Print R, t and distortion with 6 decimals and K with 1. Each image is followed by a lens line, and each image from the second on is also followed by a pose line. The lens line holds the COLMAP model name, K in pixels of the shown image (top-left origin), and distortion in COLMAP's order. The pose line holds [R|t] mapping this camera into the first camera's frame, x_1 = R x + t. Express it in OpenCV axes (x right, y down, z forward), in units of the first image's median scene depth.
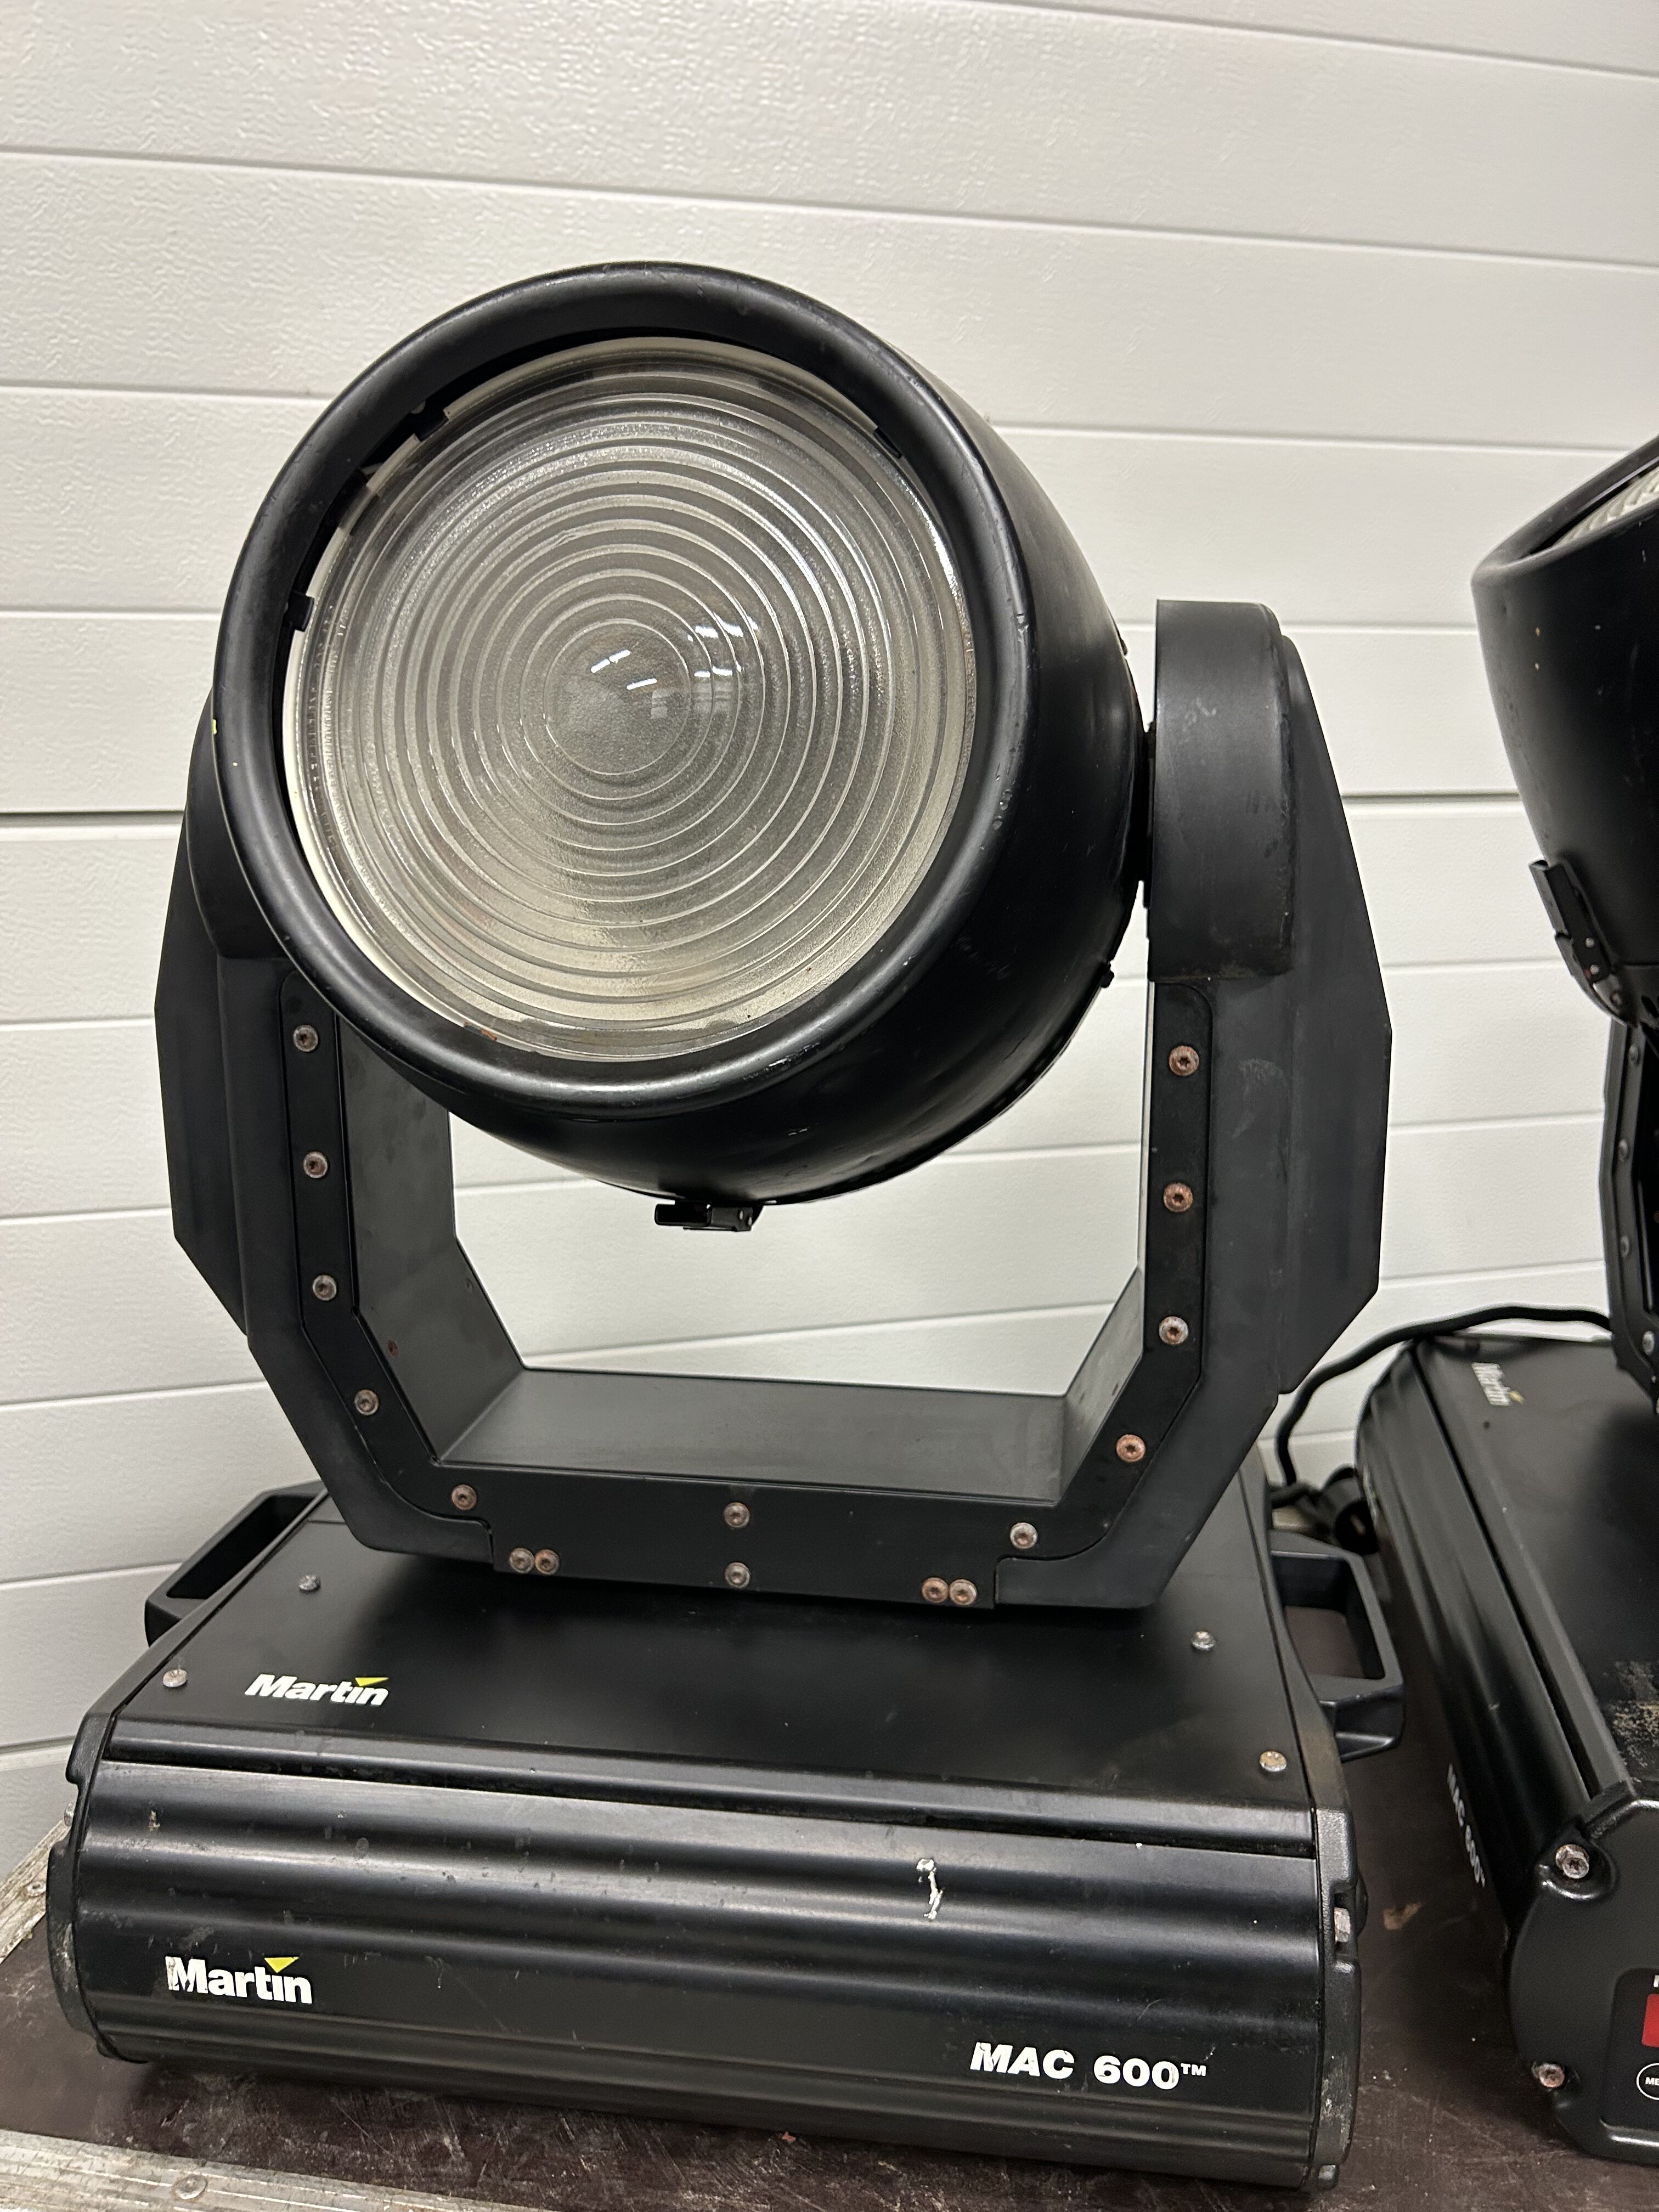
lens RADIAL K [[1710.2, 0, 828.2], [0, 1710.2, 1110.1], [0, 0, 1]] dist [0.054941, -0.057389]
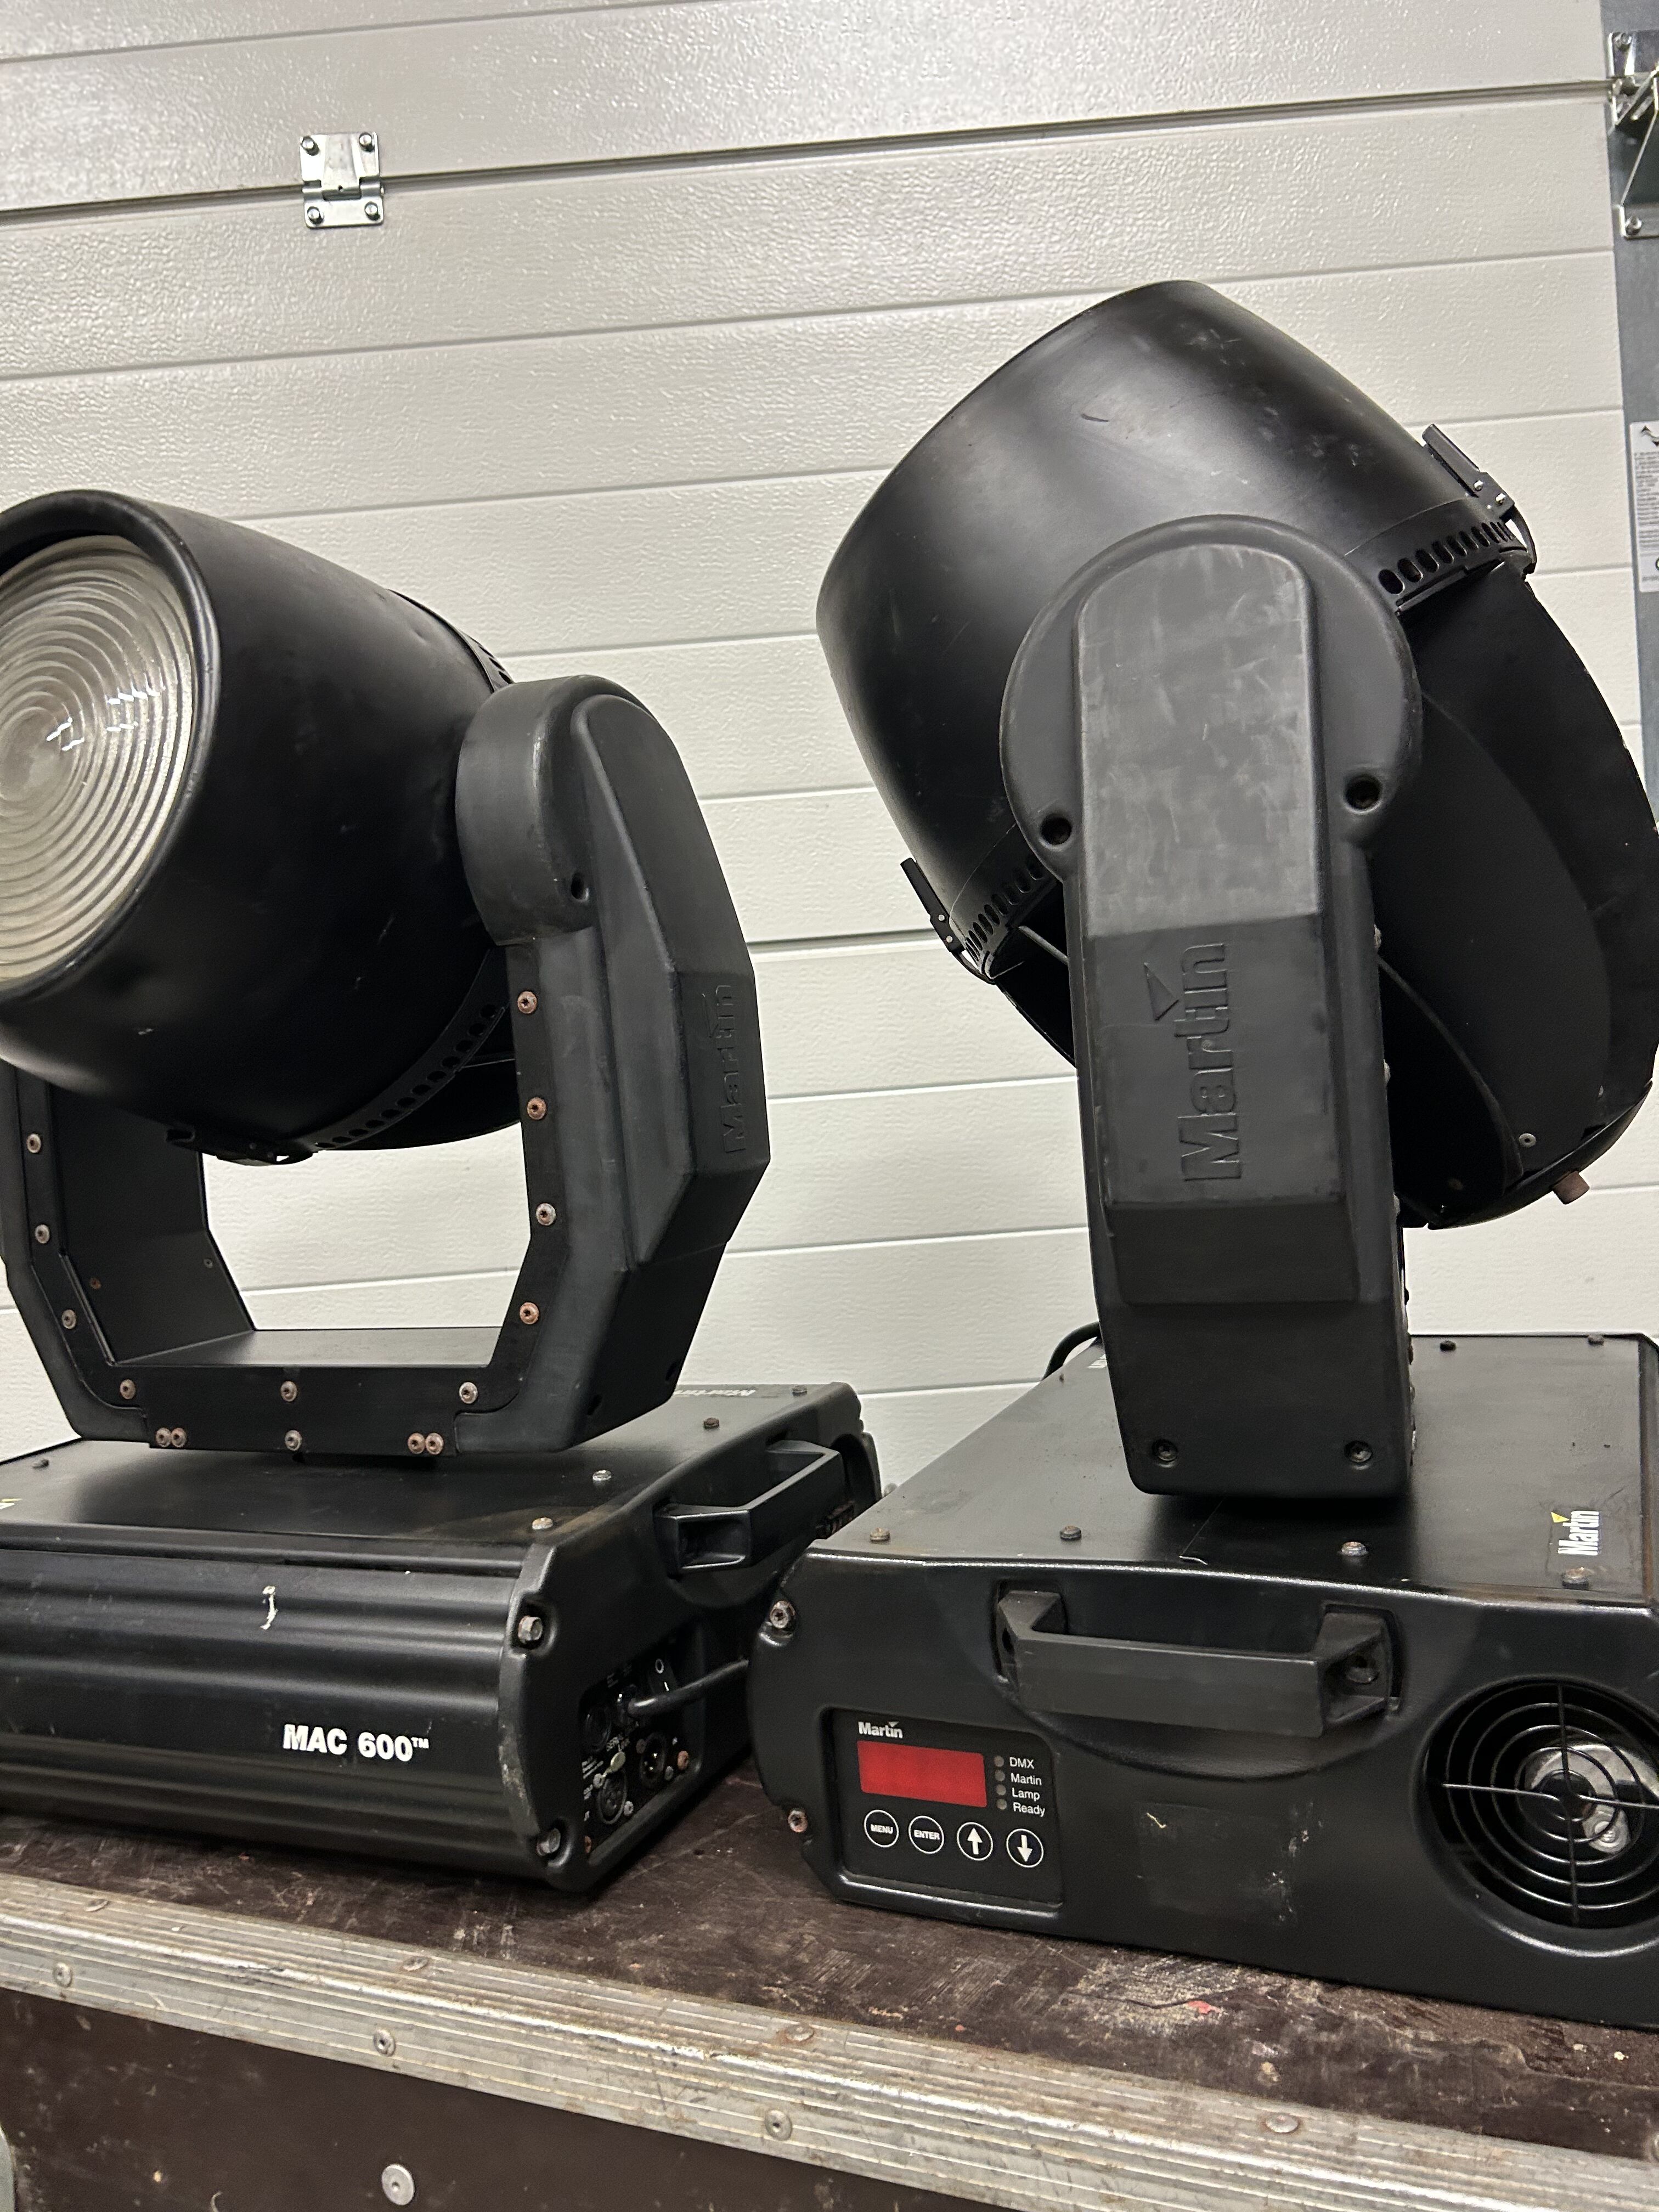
lens RADIAL K [[1710.2, 0, 836.8], [0, 1710.2, 1106.4], [0, 0, 1]] dist [0.054941, -0.057389]
pose [[0.961119, -0.062119, -0.269056, 0.789336], [0.012500, 0.983157, -0.182337, 0.296314], [0.275850, 0.171885, 0.945707, -0.177578]]
